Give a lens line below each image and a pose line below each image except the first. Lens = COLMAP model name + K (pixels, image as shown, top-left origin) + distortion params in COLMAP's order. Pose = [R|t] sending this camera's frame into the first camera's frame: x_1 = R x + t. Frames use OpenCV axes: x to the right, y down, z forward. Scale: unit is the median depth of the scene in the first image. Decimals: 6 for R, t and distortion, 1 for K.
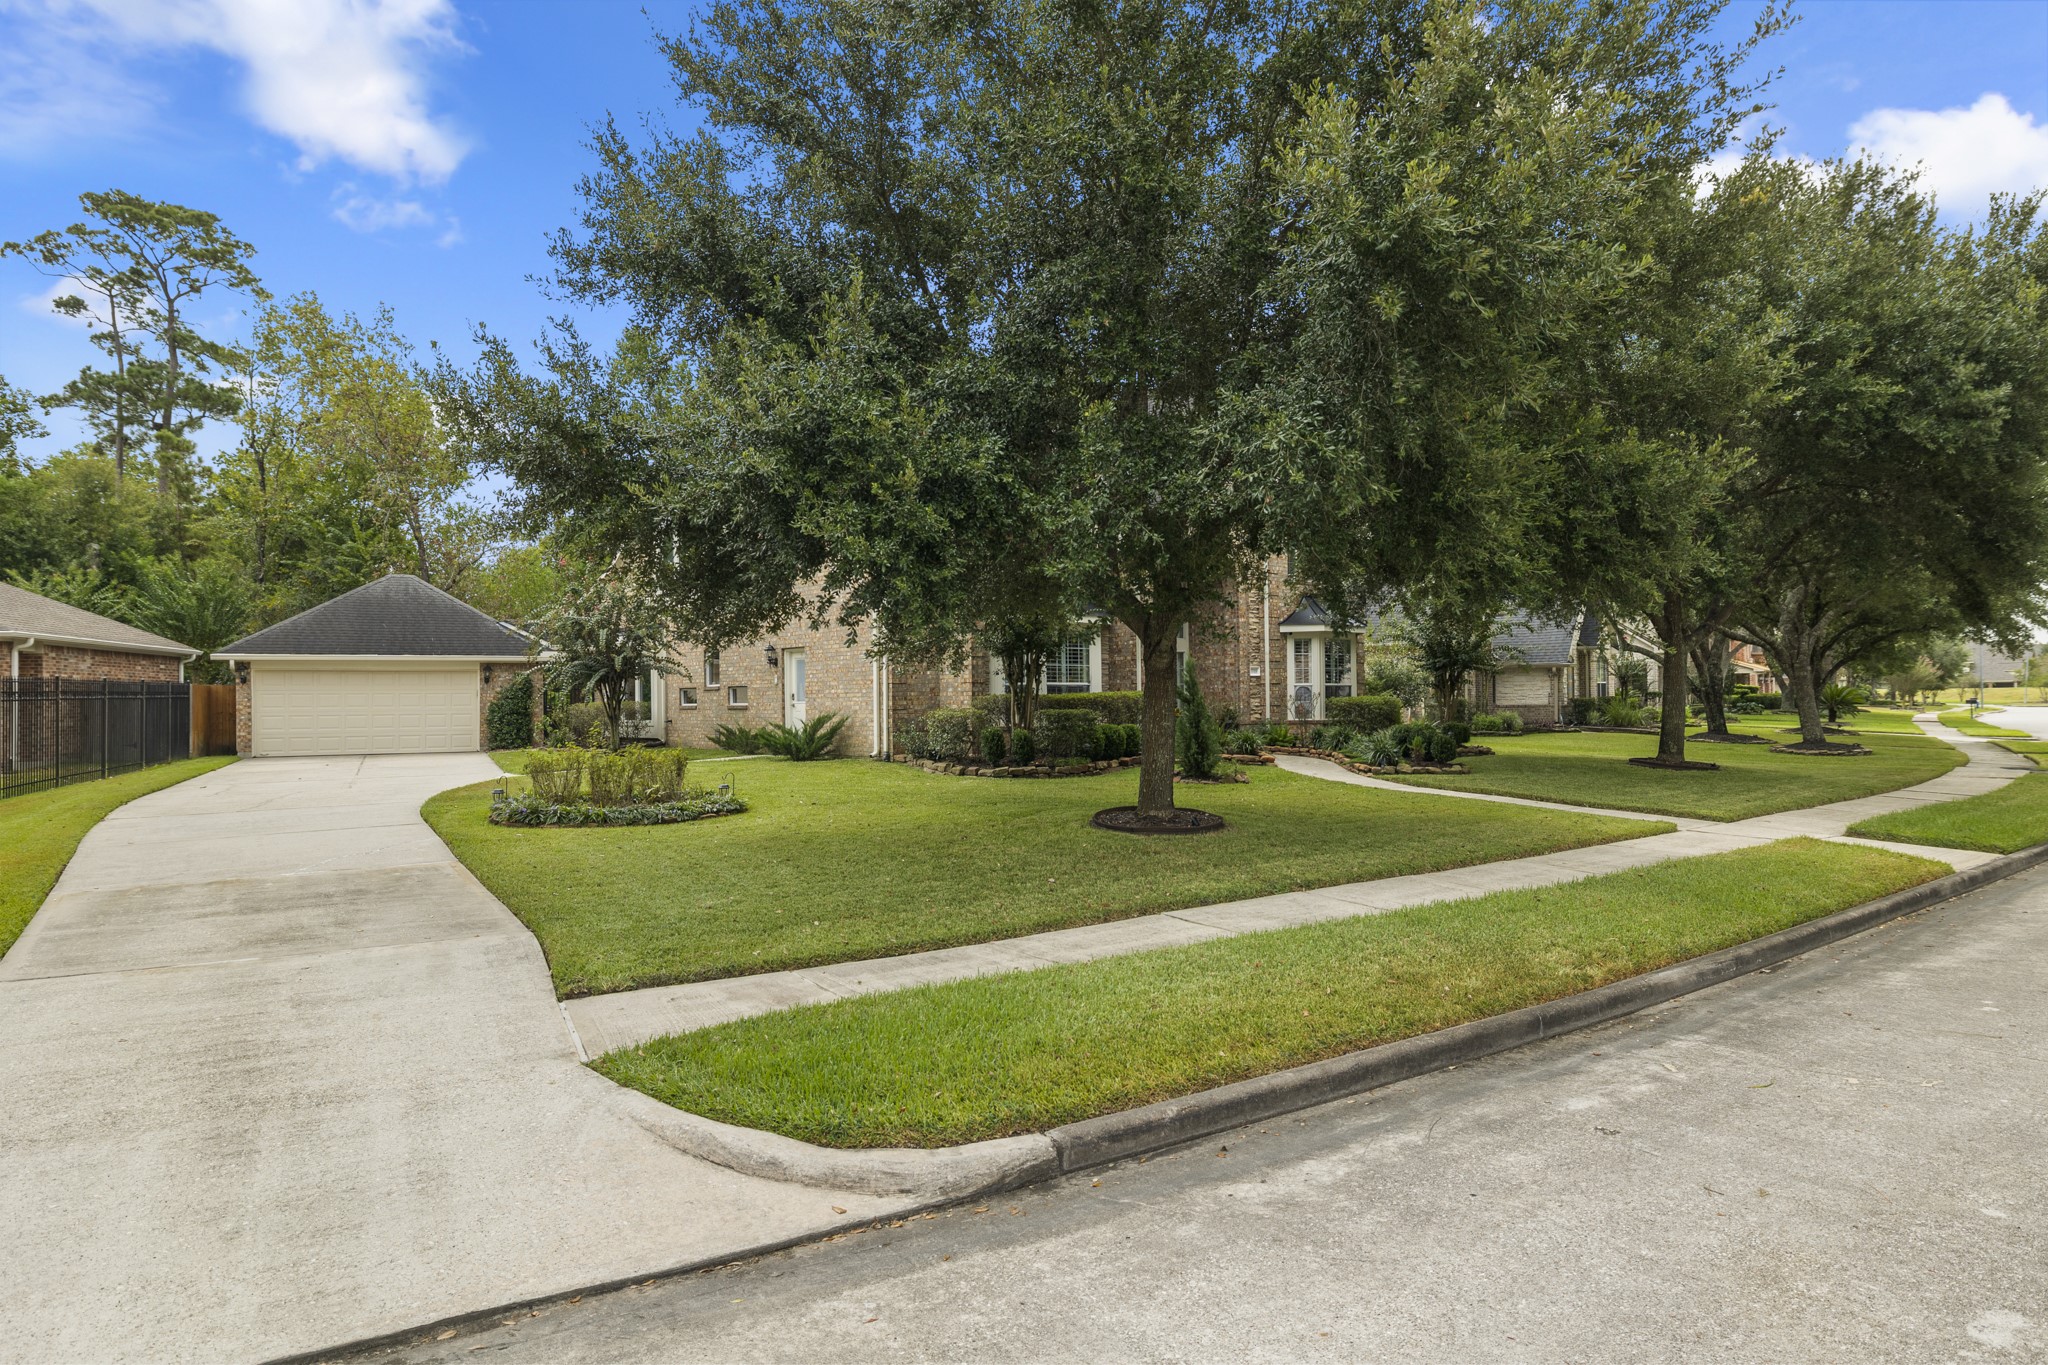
lens RADIAL K [[1156.8, 0, 1024.0], [0, 1156.8, 682.5], [0, 0, 1]] dist [-0.001862, 0.000030]
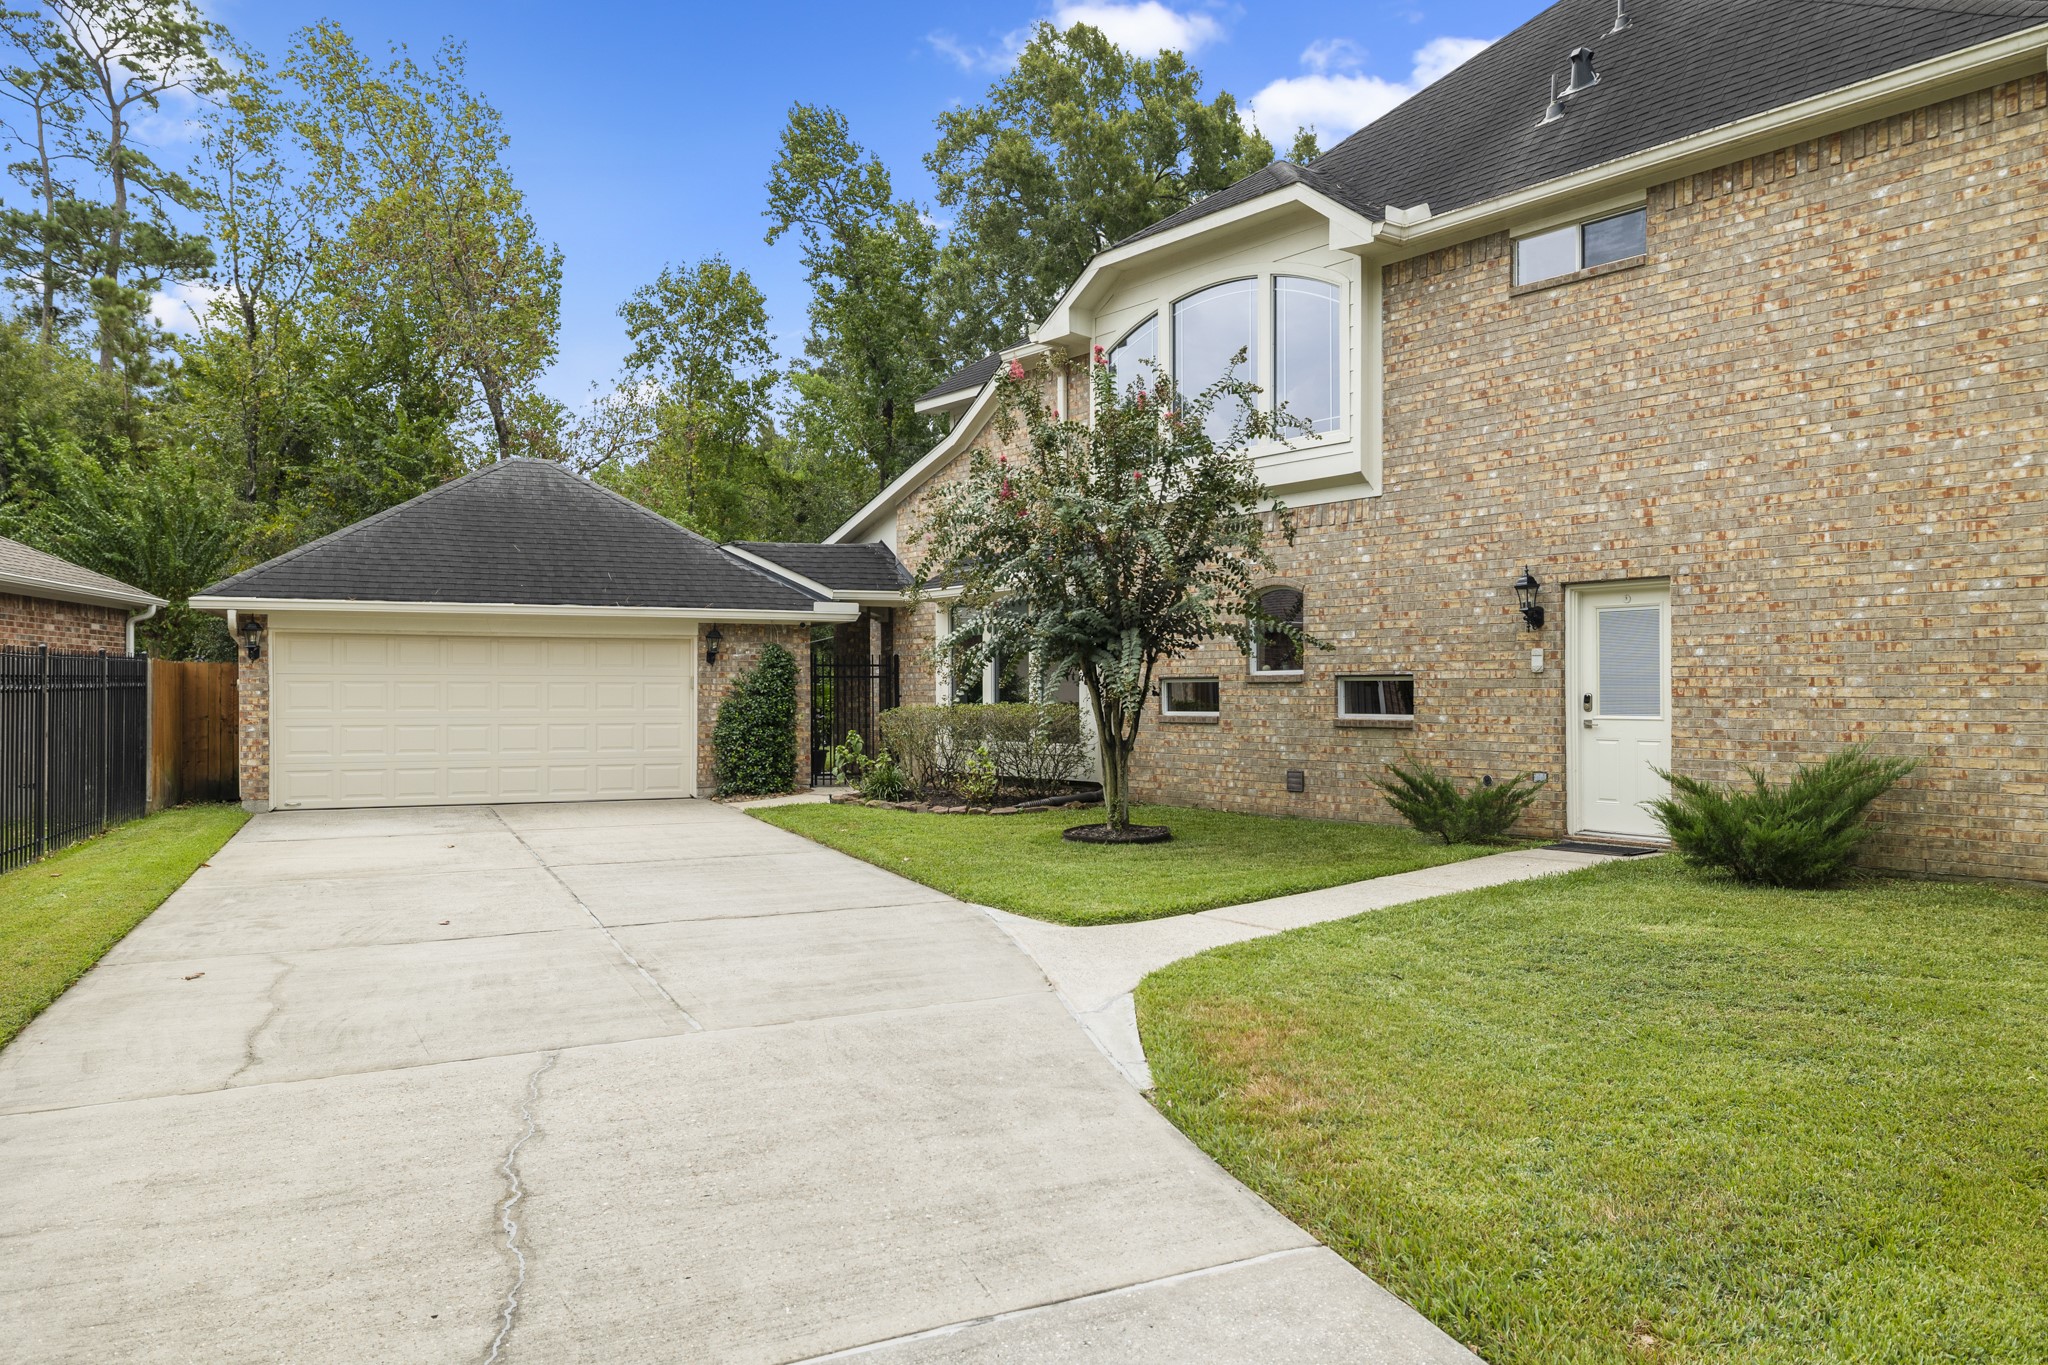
lens RADIAL K [[1440.4, 0, 1024.0], [0, 1440.4, 682.5], [0, 0, 1]] dist [0.004050, -0.000505]
pose [[0.997126, 0.010456, -0.075041, -0.234130], [-0.009790, 0.999909, 0.009239, 0.001457], [0.075131, -0.008478, 0.997138, 0.320651]]
